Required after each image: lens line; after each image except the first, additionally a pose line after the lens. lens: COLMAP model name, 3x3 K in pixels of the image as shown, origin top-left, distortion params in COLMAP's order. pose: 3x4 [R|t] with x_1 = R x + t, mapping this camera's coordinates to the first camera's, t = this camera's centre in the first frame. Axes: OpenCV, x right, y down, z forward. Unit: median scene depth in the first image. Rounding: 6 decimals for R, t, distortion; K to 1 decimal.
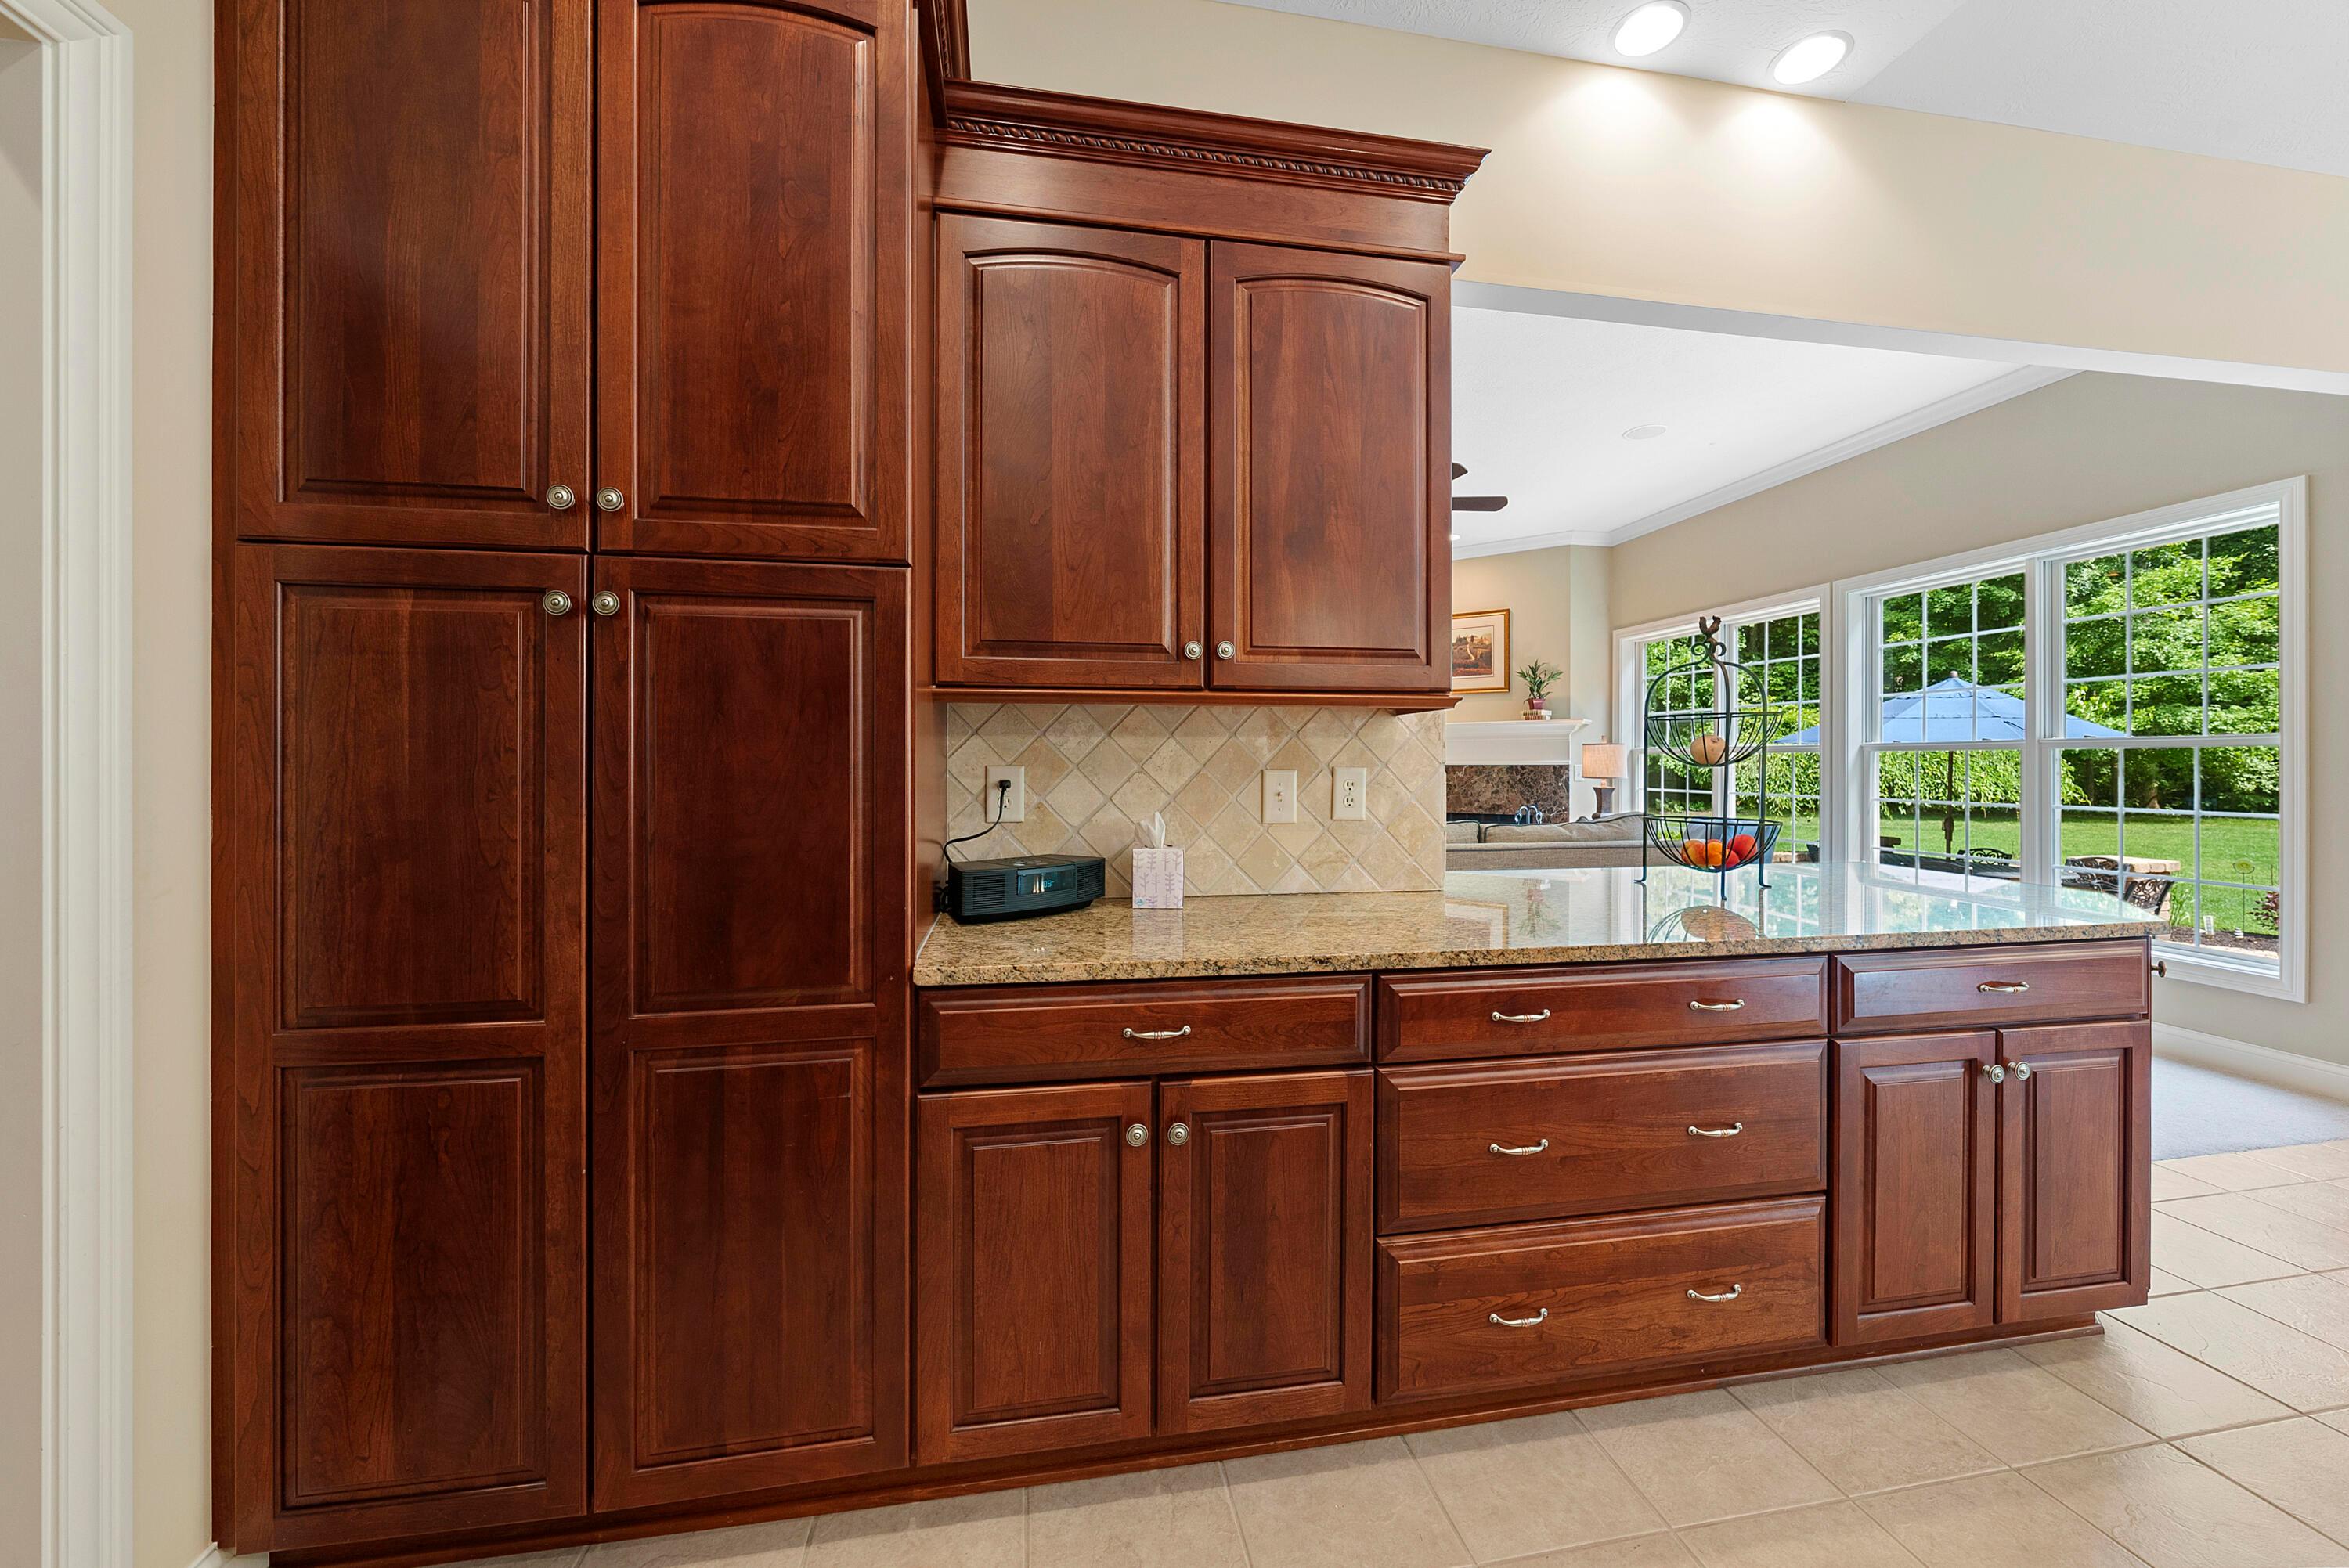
lens RADIAL K [[876.9, 0, 1178.8], [0, 876.9, 767.5], [0, 0, 1]] dist [-0.002596, 0.000845]
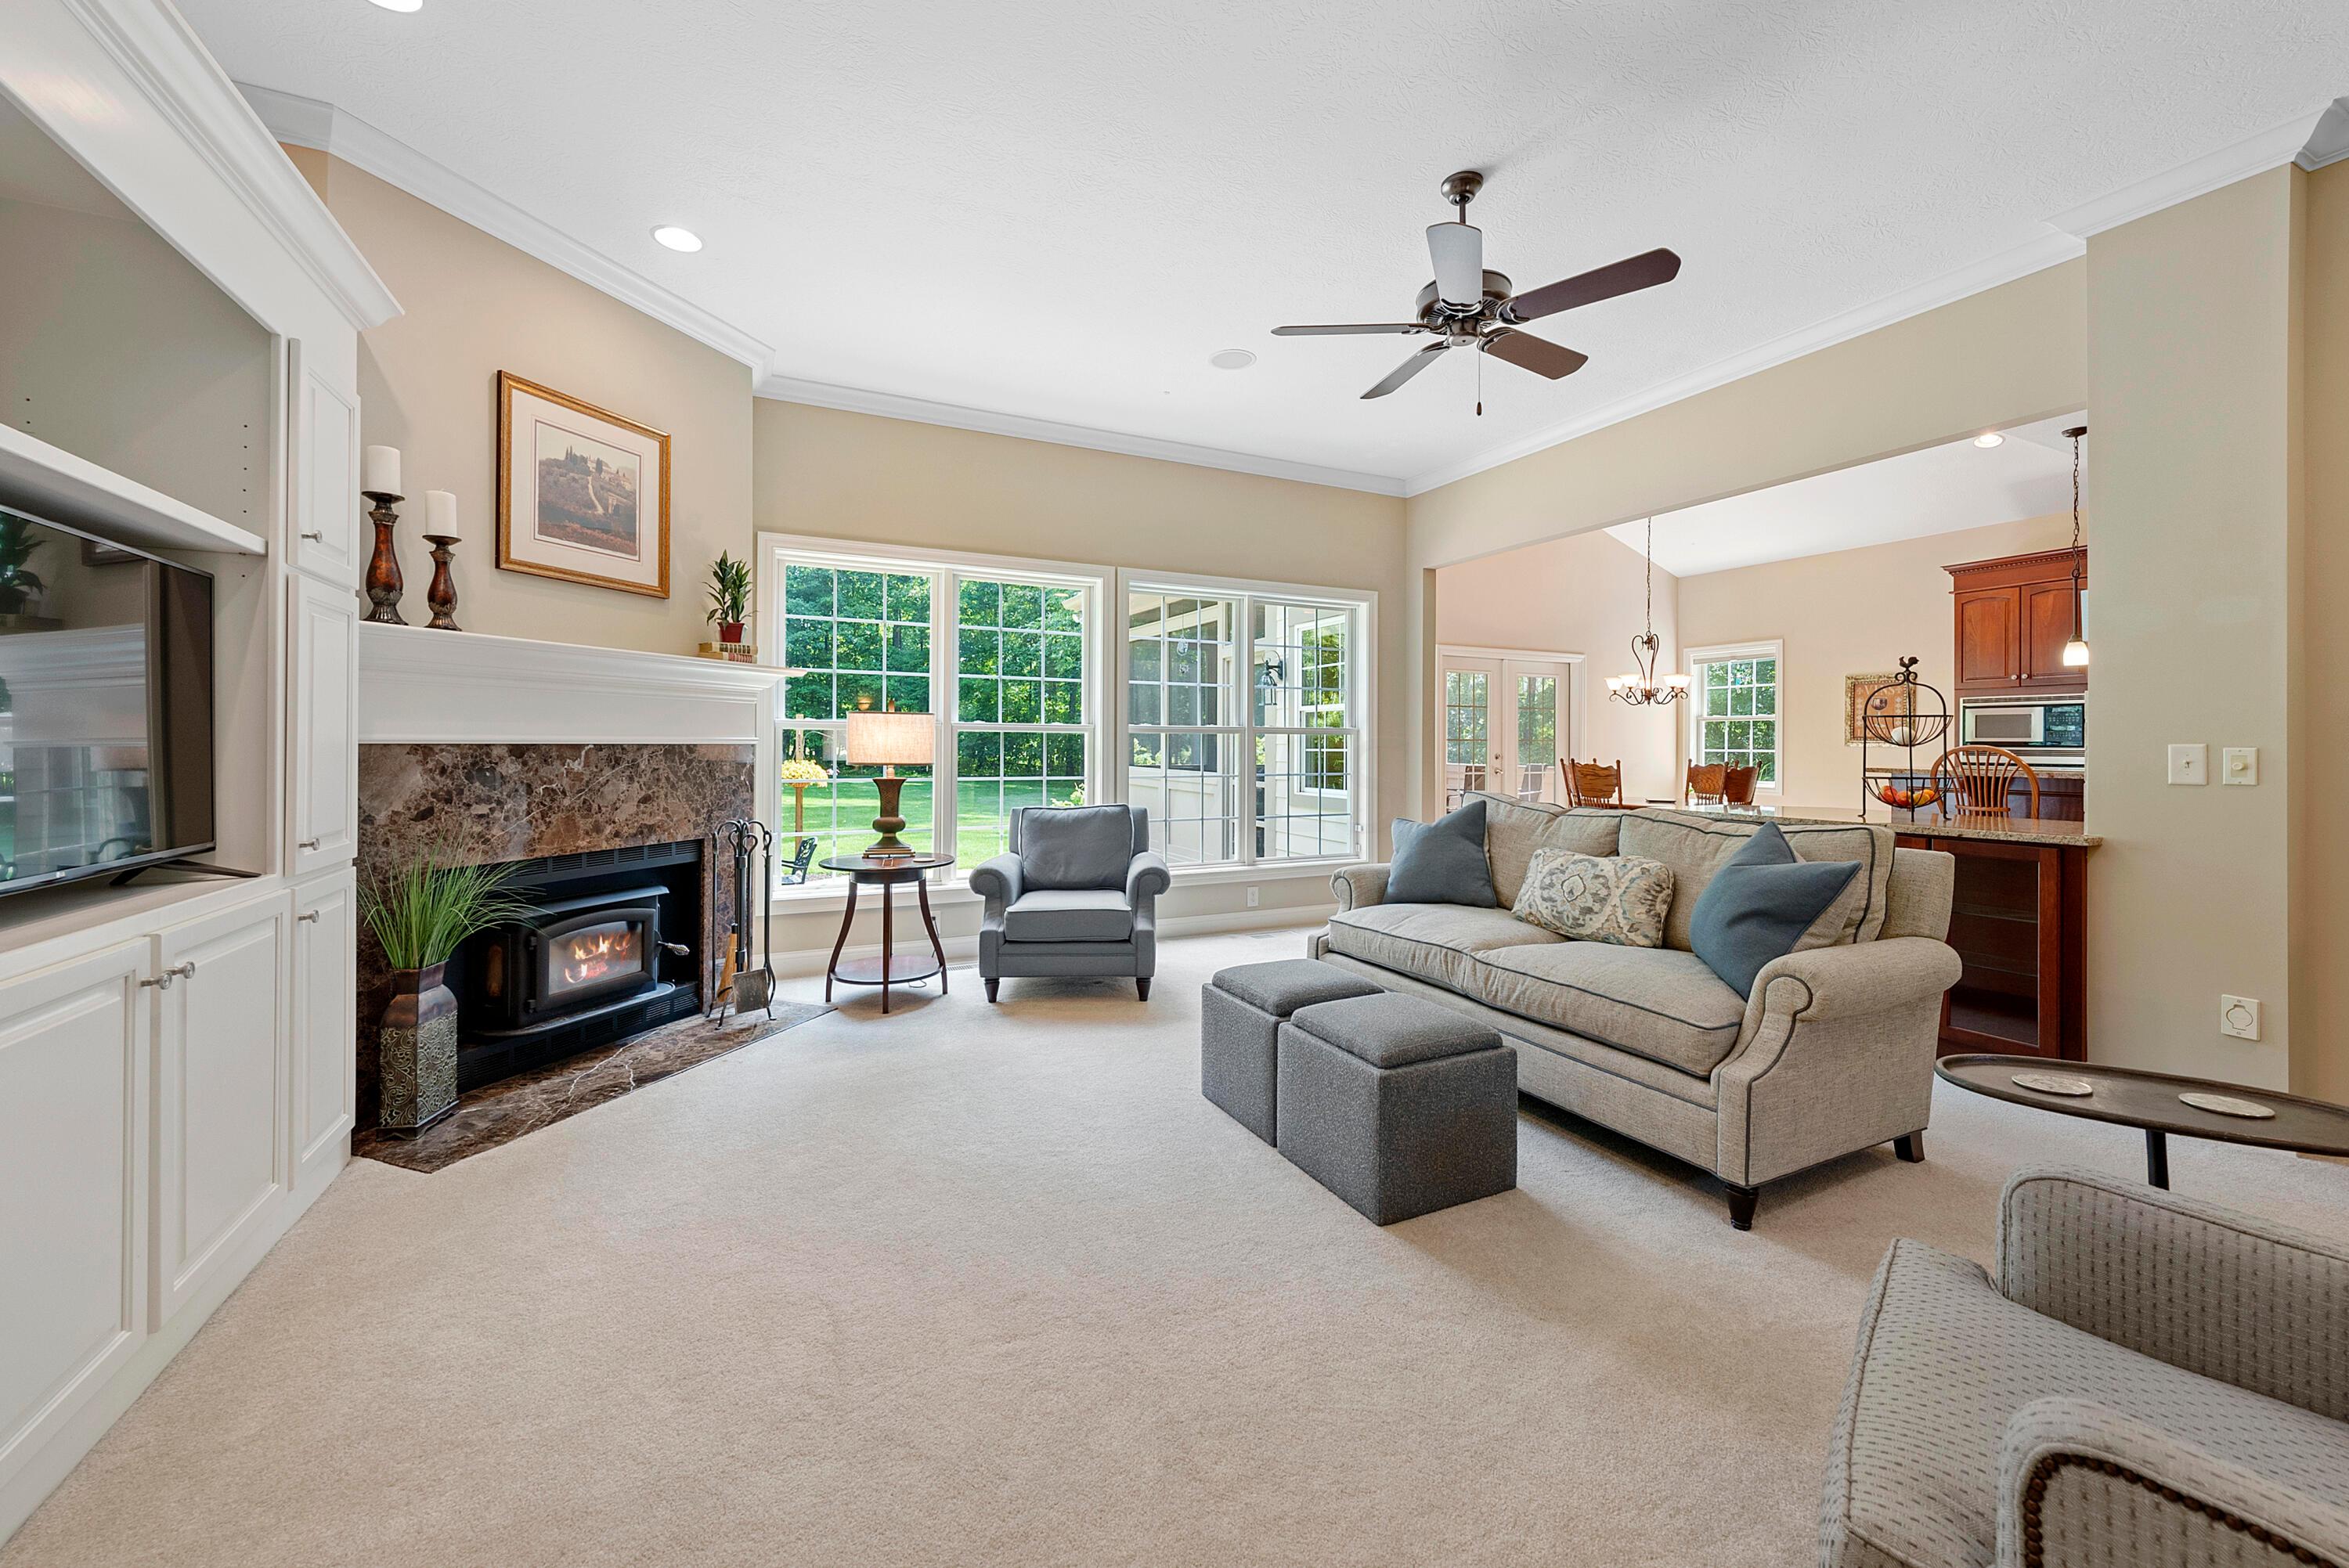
lens RADIAL K [[876.9, 0, 1175.5], [0, 876.9, 759.3], [0, 0, 1]] dist [-0.002596, 0.000845]
pose [[-0.288587, -0.012373, 0.957374, -0.810068], [0.002104, 0.999906, 0.013557, -0.001527], [-0.957451, 0.005926, -0.288534, 3.597747]]
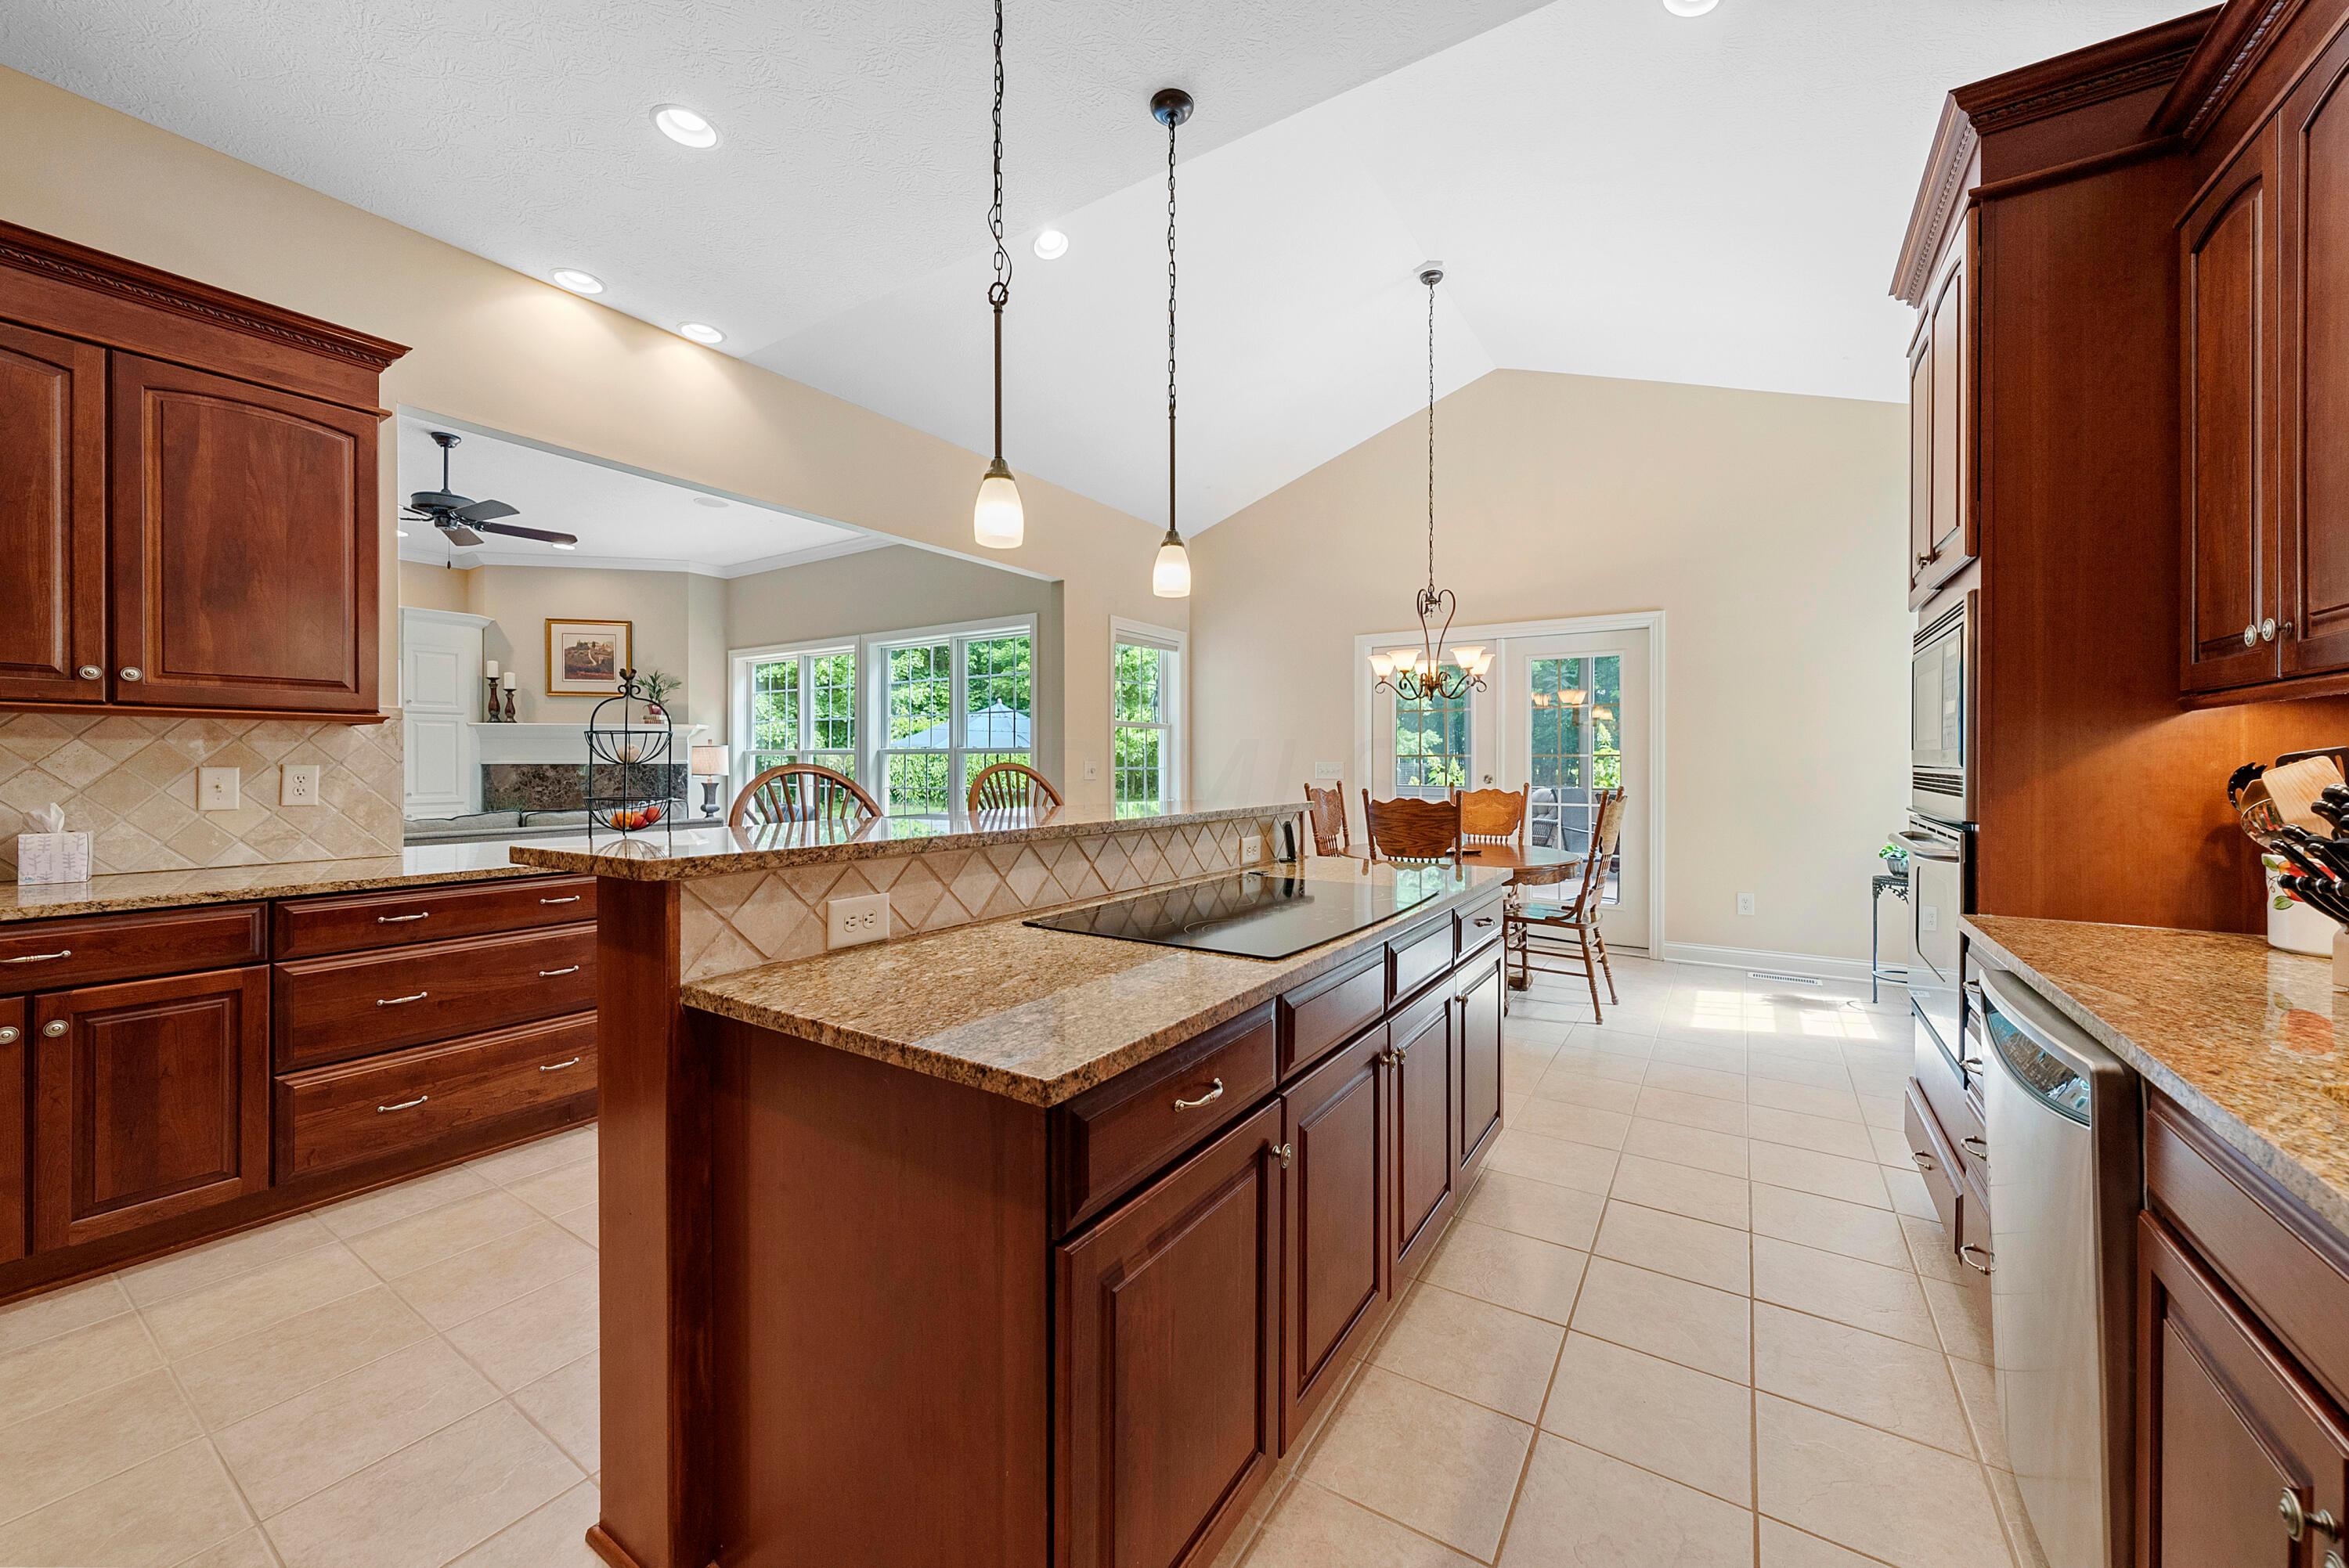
lens RADIAL K [[876.9, 0, 1174.4], [0, 876.9, 767.2], [0, 0, 1]] dist [-0.002596, 0.000845]
pose [[0.680489, -0.003009, 0.732753, 0.152687], [0.002264, 0.999995, 0.002004, 0.004142], [-0.732755, 0.000295, 0.680492, -0.995117]]
